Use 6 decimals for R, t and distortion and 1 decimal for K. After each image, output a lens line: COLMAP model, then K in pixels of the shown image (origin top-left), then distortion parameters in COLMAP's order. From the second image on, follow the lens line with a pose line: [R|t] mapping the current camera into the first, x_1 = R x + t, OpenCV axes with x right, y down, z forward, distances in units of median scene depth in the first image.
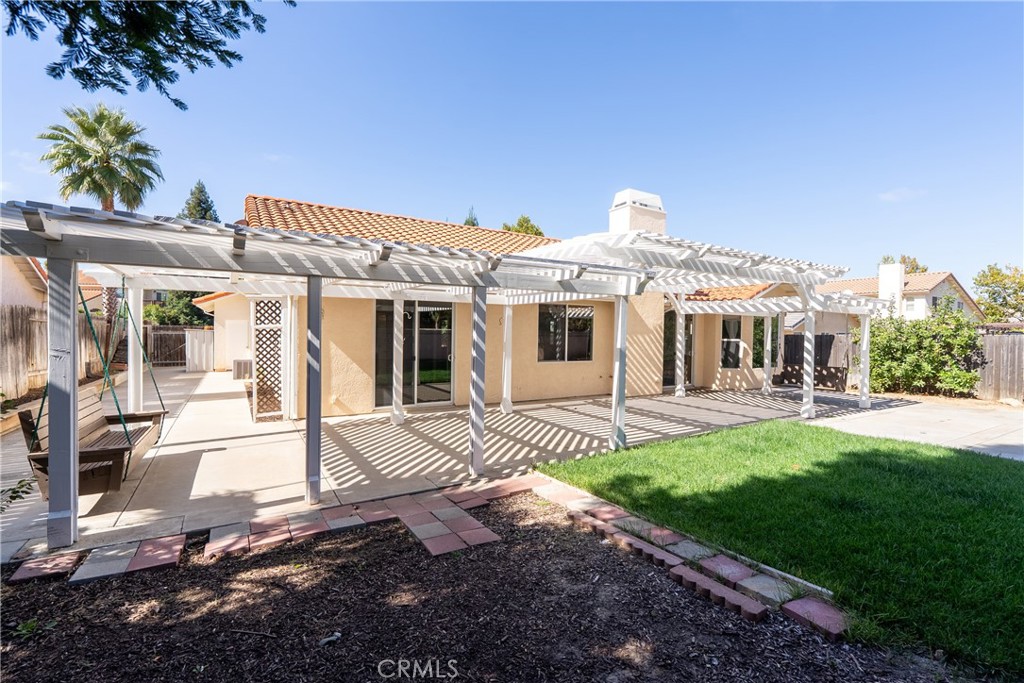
lens RADIAL K [[457.9, 0, 508.1], [0, 457.9, 340.5], [0, 0, 1]] dist [0.000383, 0.000098]
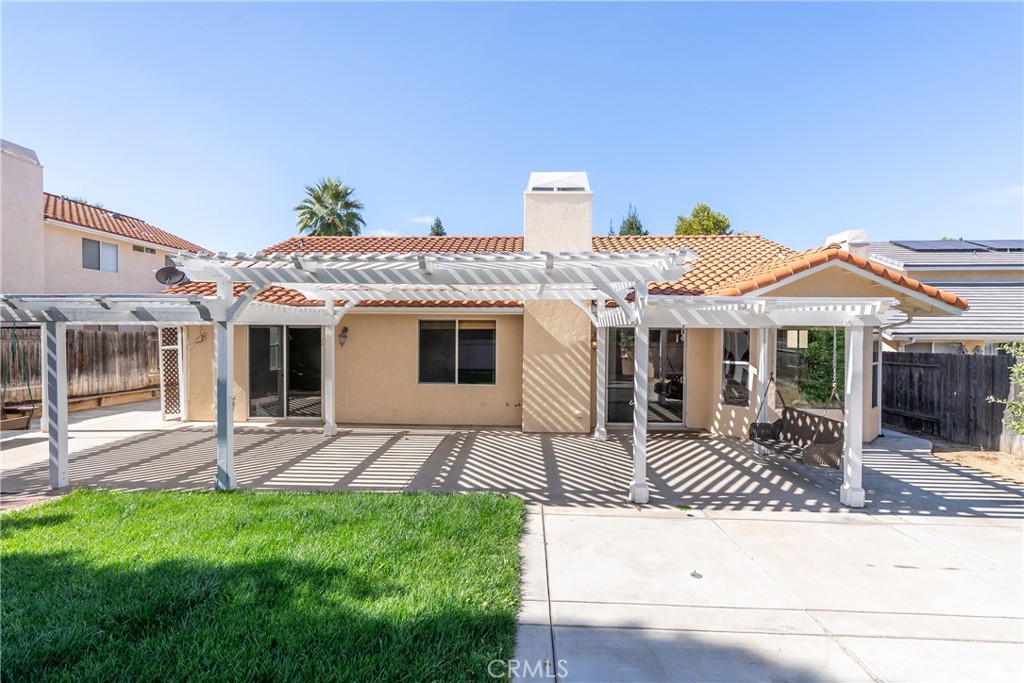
lens RADIAL K [[464.3, 0, 509.3], [0, 464.3, 338.2], [0, 0, 1]] dist [0.000556, 0.000951]
pose [[0.826805, -0.003933, -0.562475, 0.682074], [-0.005383, 0.999874, -0.014904, -0.028378], [0.562463, 0.015351, 0.826680, 0.301866]]
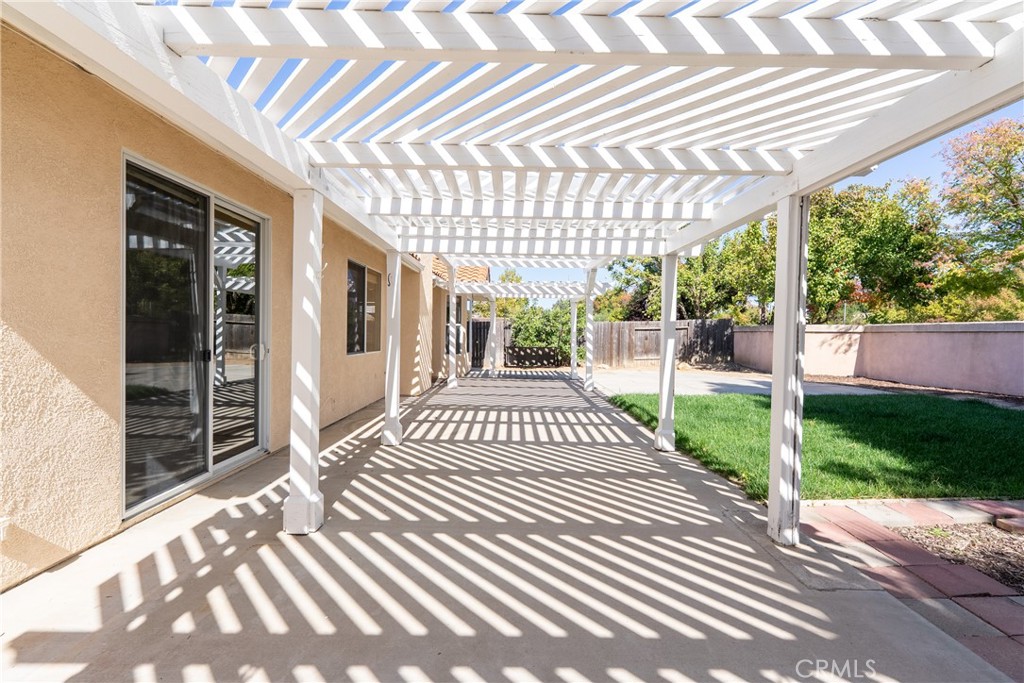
lens RADIAL K [[465.4, 0, 512.0], [0, 465.4, 300.8], [0, 0, 1]] dist [-0.000440, 0.000244]
pose [[0.516199, 0.049781, 0.855021, -0.331786], [0.012890, 0.997745, -0.065873, 0.017134], [-0.856372, 0.045025, 0.514393, 0.447733]]
